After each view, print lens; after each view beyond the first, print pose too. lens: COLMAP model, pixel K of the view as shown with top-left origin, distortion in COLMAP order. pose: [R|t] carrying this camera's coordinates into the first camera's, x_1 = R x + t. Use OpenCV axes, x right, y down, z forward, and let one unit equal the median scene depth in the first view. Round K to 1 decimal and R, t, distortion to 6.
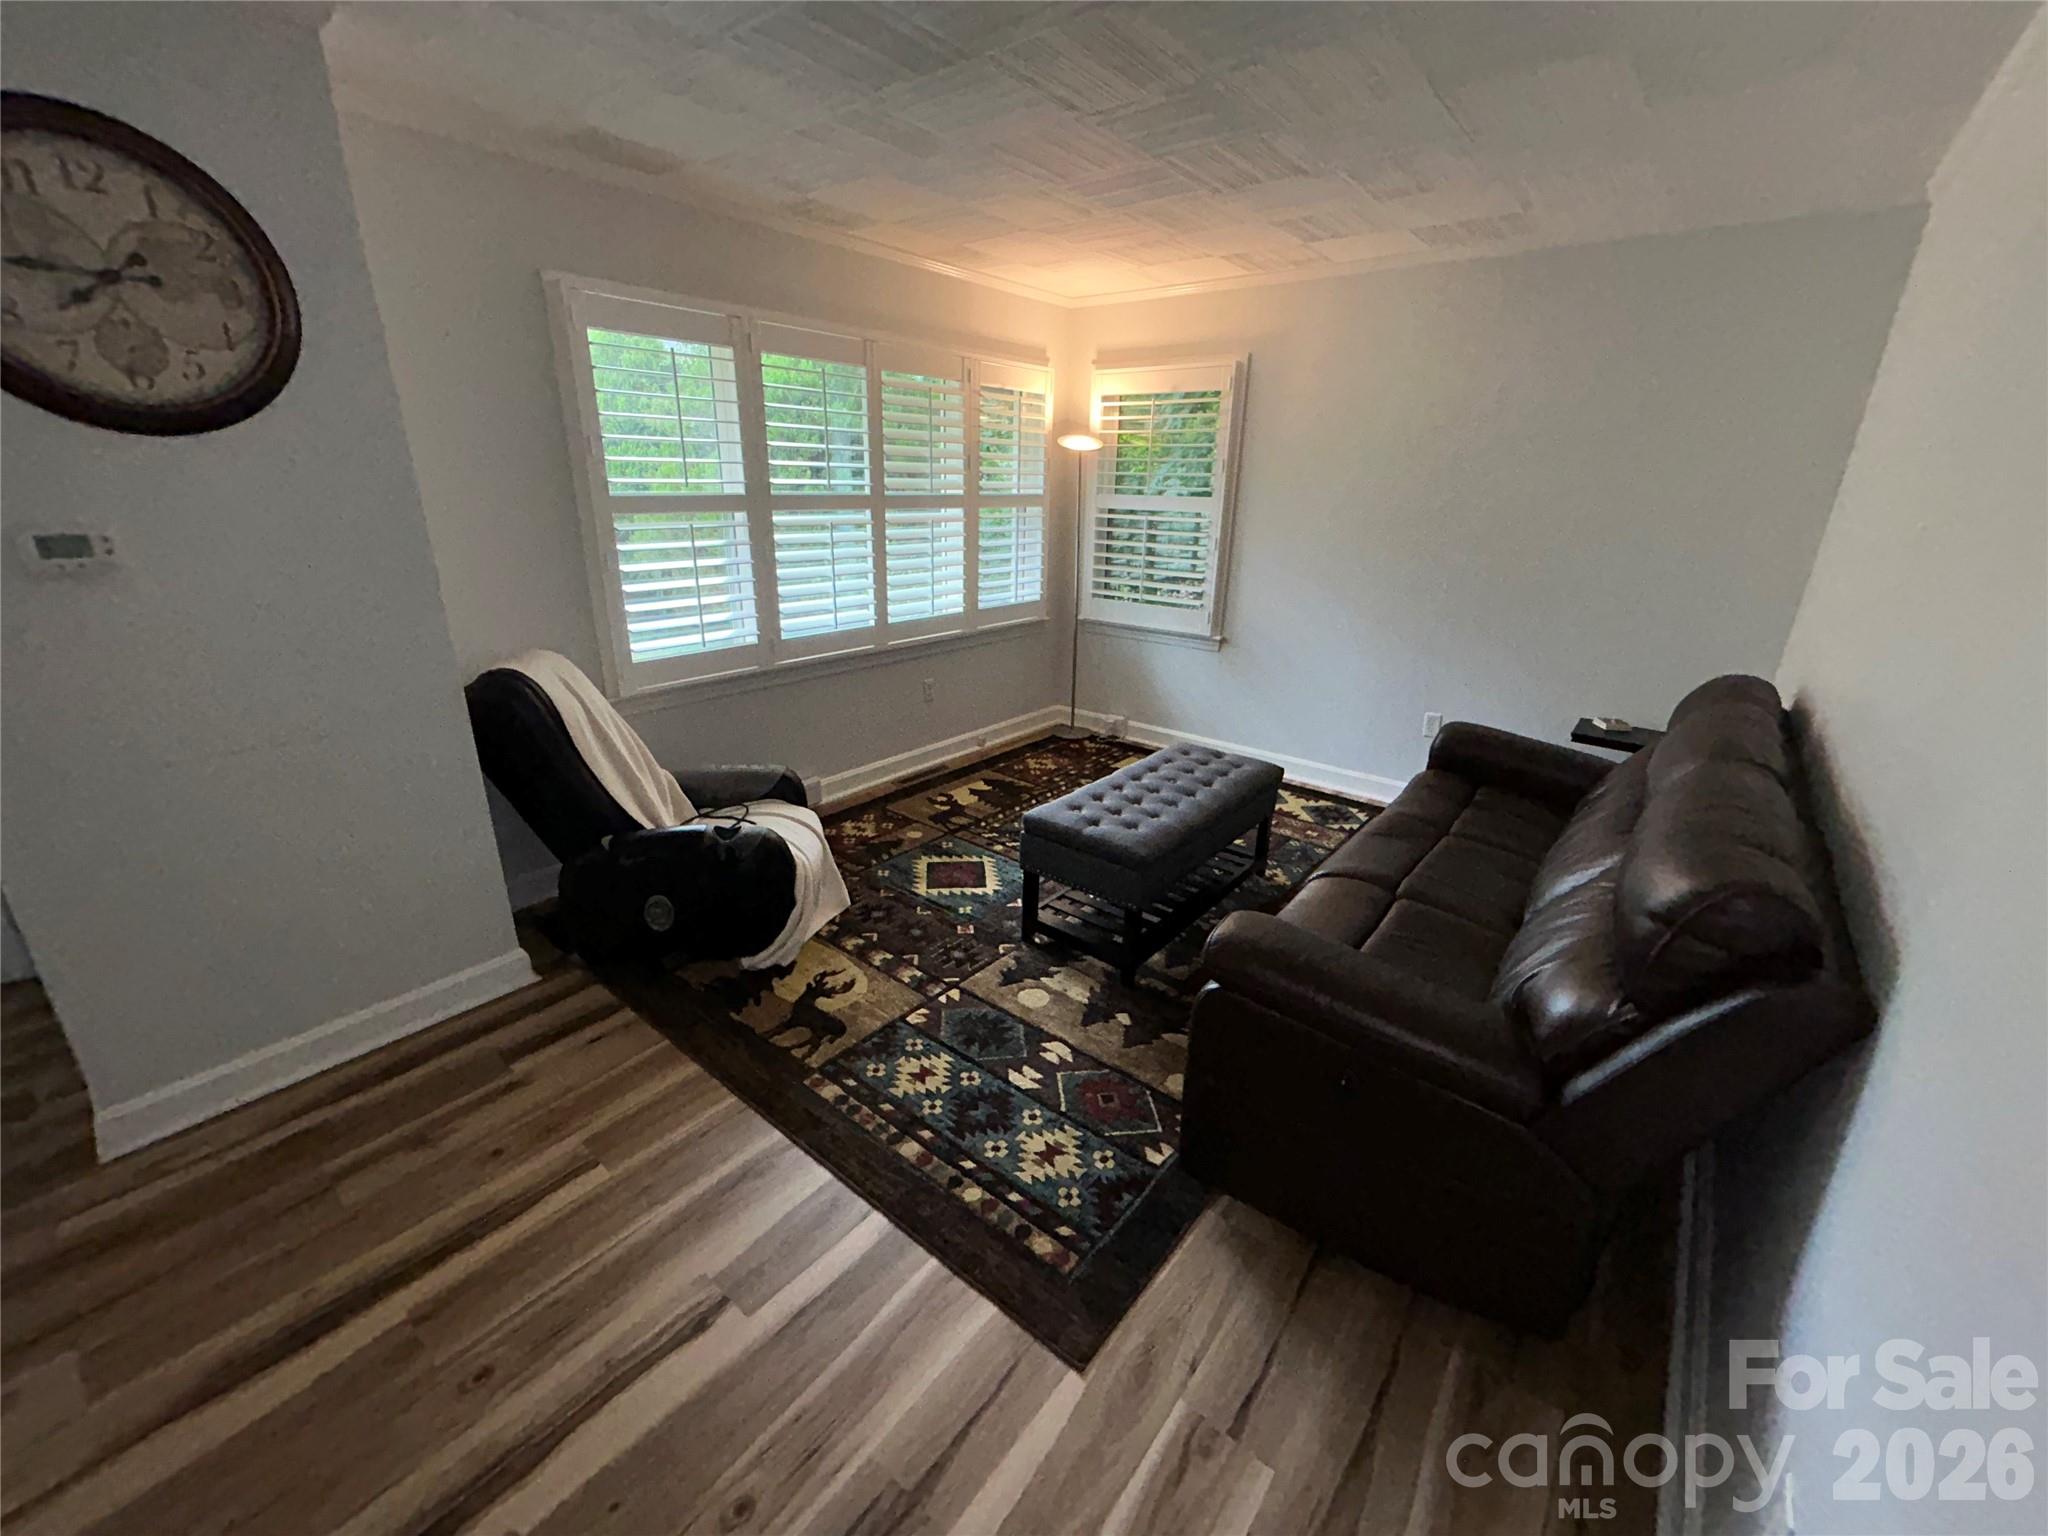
lens RADIAL K [[827.7, 0, 1029.4], [0, 827.7, 764.4], [0, 0, 1]] dist [-0.001120, 0.000828]
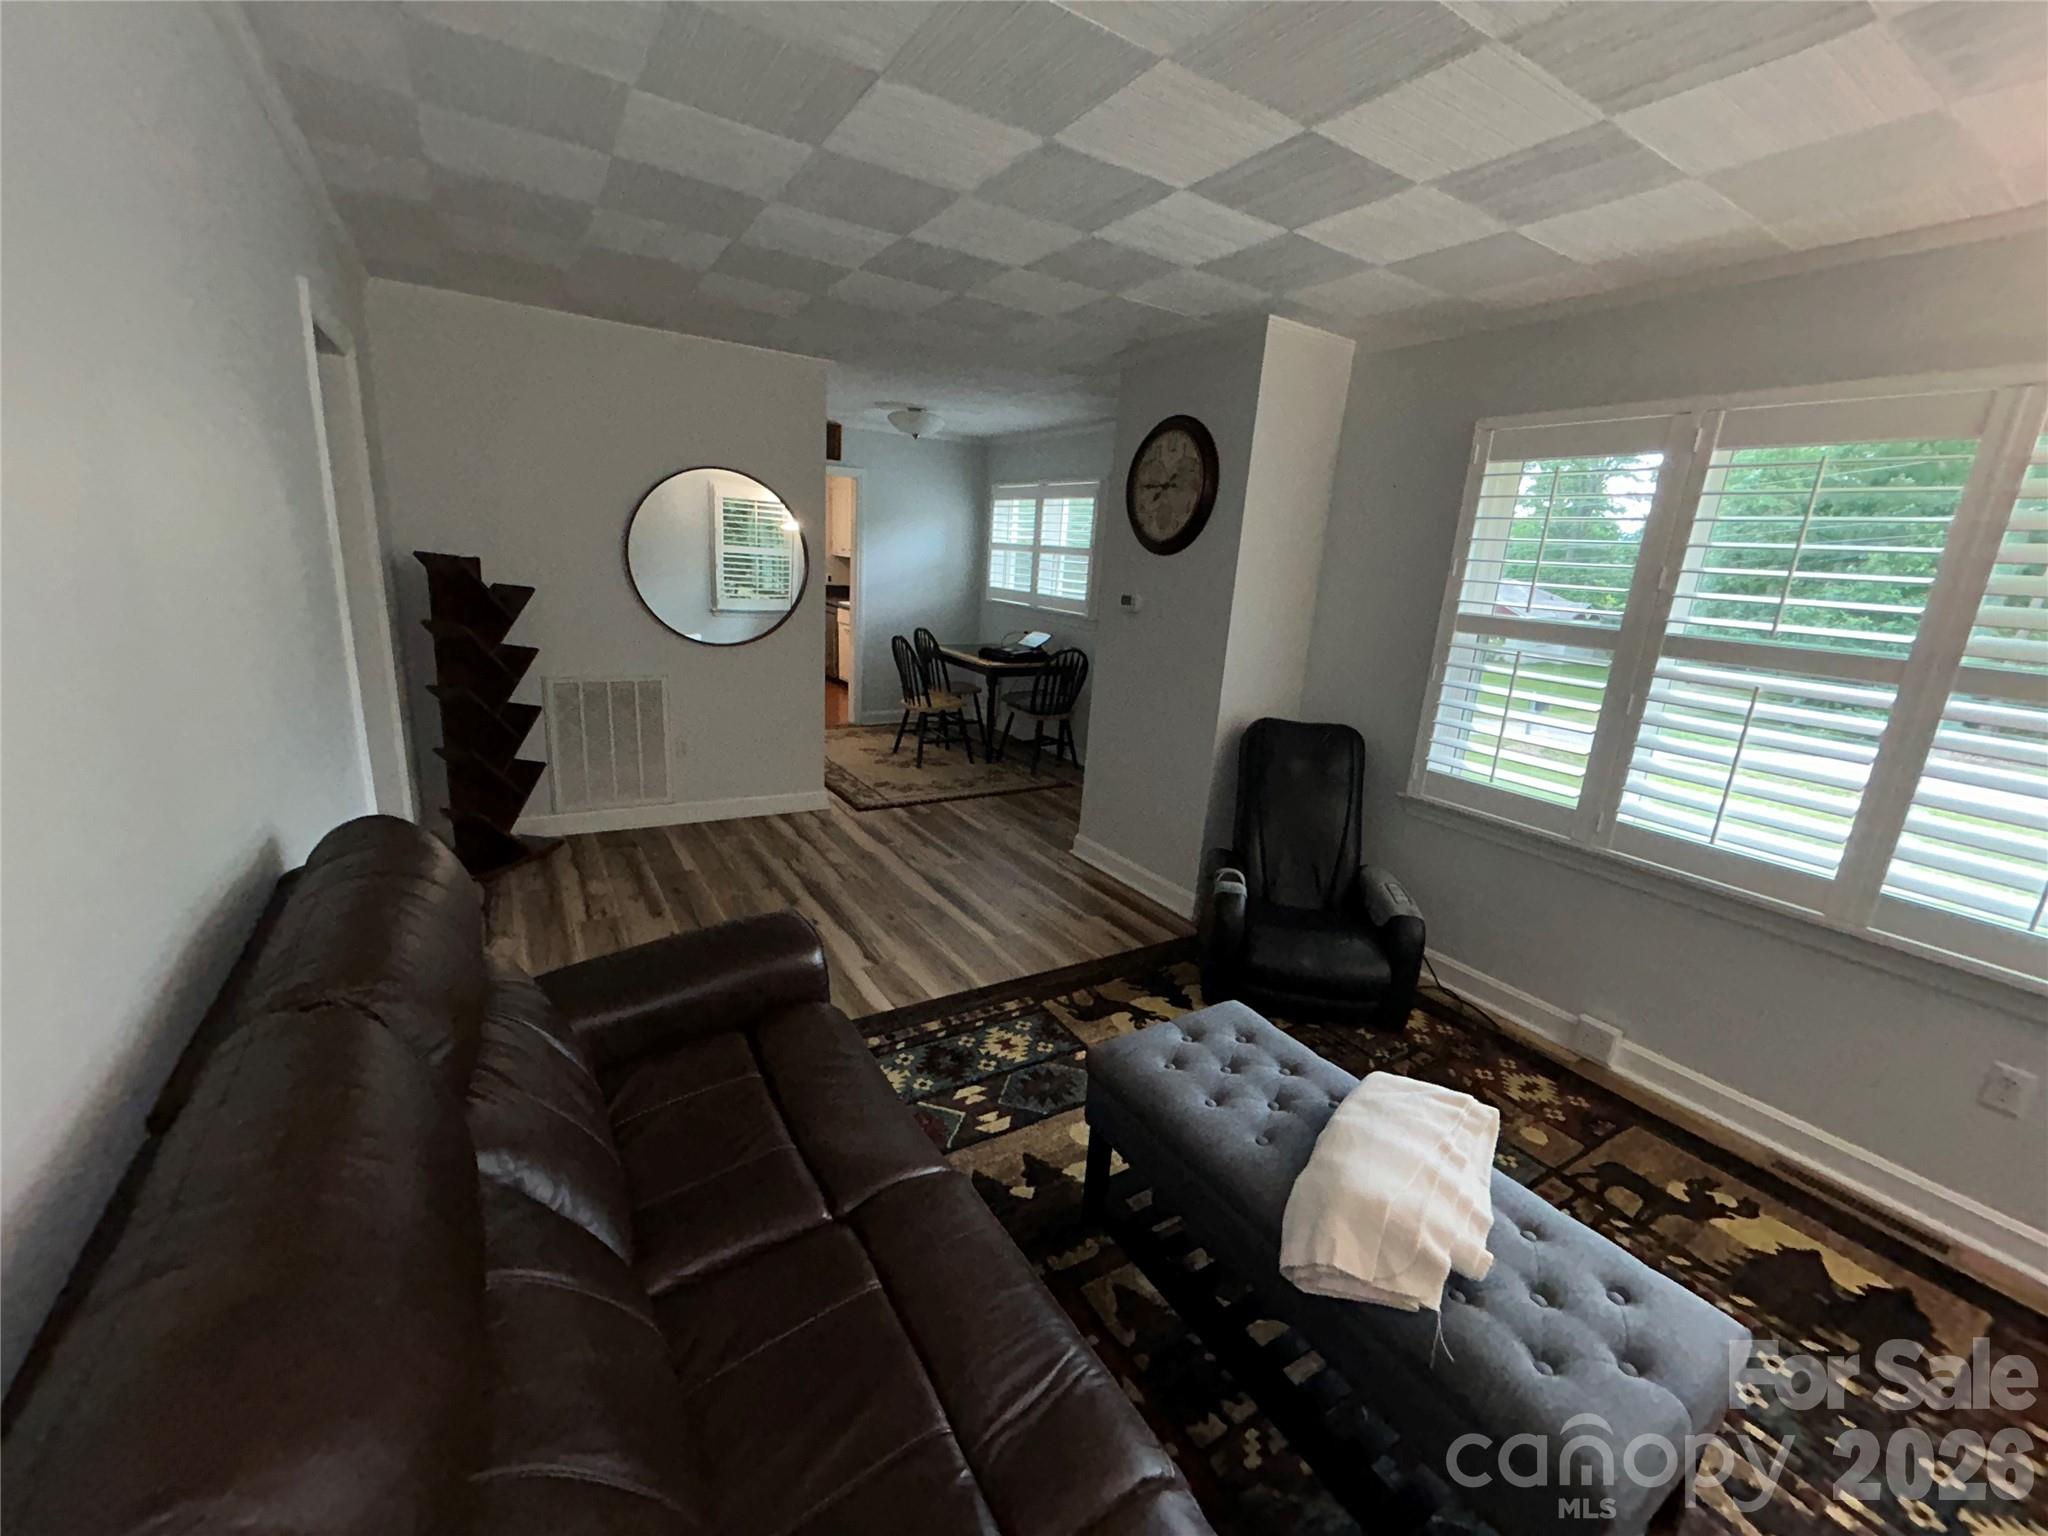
lens RADIAL K [[827.7, 0, 1027.9], [0, 827.7, 765.7], [0, 0, 1]] dist [-0.001120, 0.000828]
pose [[-0.326592, 0.192618, -0.925330, 0.608859], [-0.383750, 0.867666, 0.316057, -0.250015], [0.863756, 0.458317, -0.209455, 0.748045]]
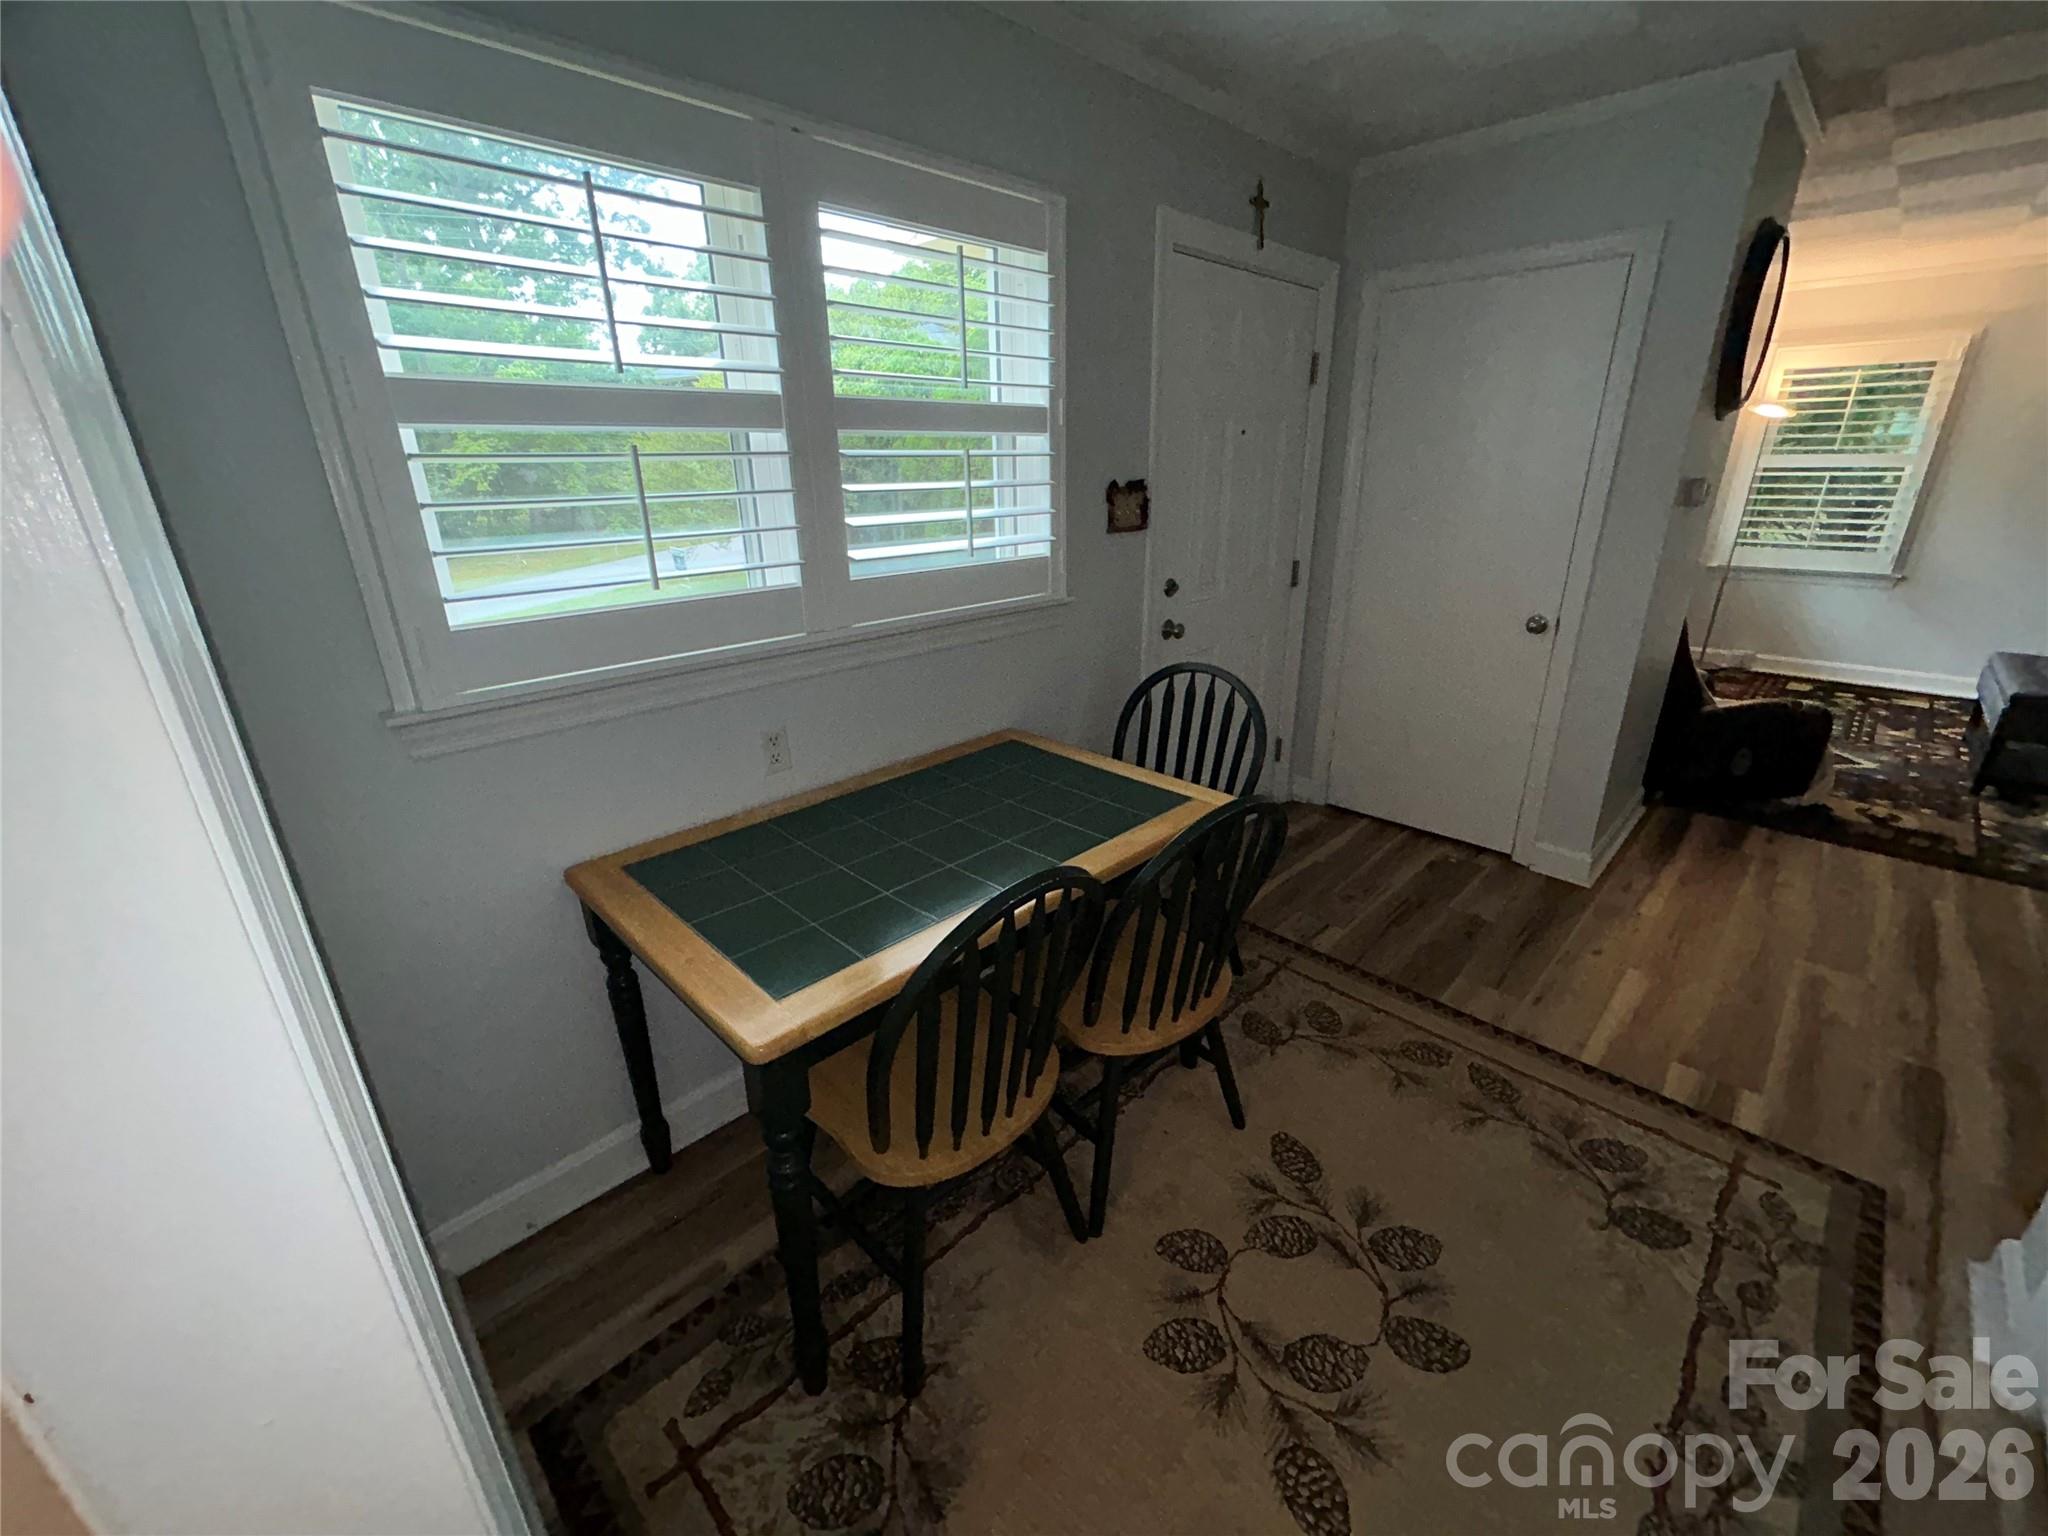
lens RADIAL K [[827.7, 0, 1037.4], [0, 827.7, 756.9], [0, 0, 1]] dist [-0.001120, 0.000828]
pose [[0.993705, 0.006106, -0.111861, -1.169037], [-0.004744, 0.999911, 0.012434, 0.127968], [0.111927, -0.011825, 0.993646, -0.401119]]
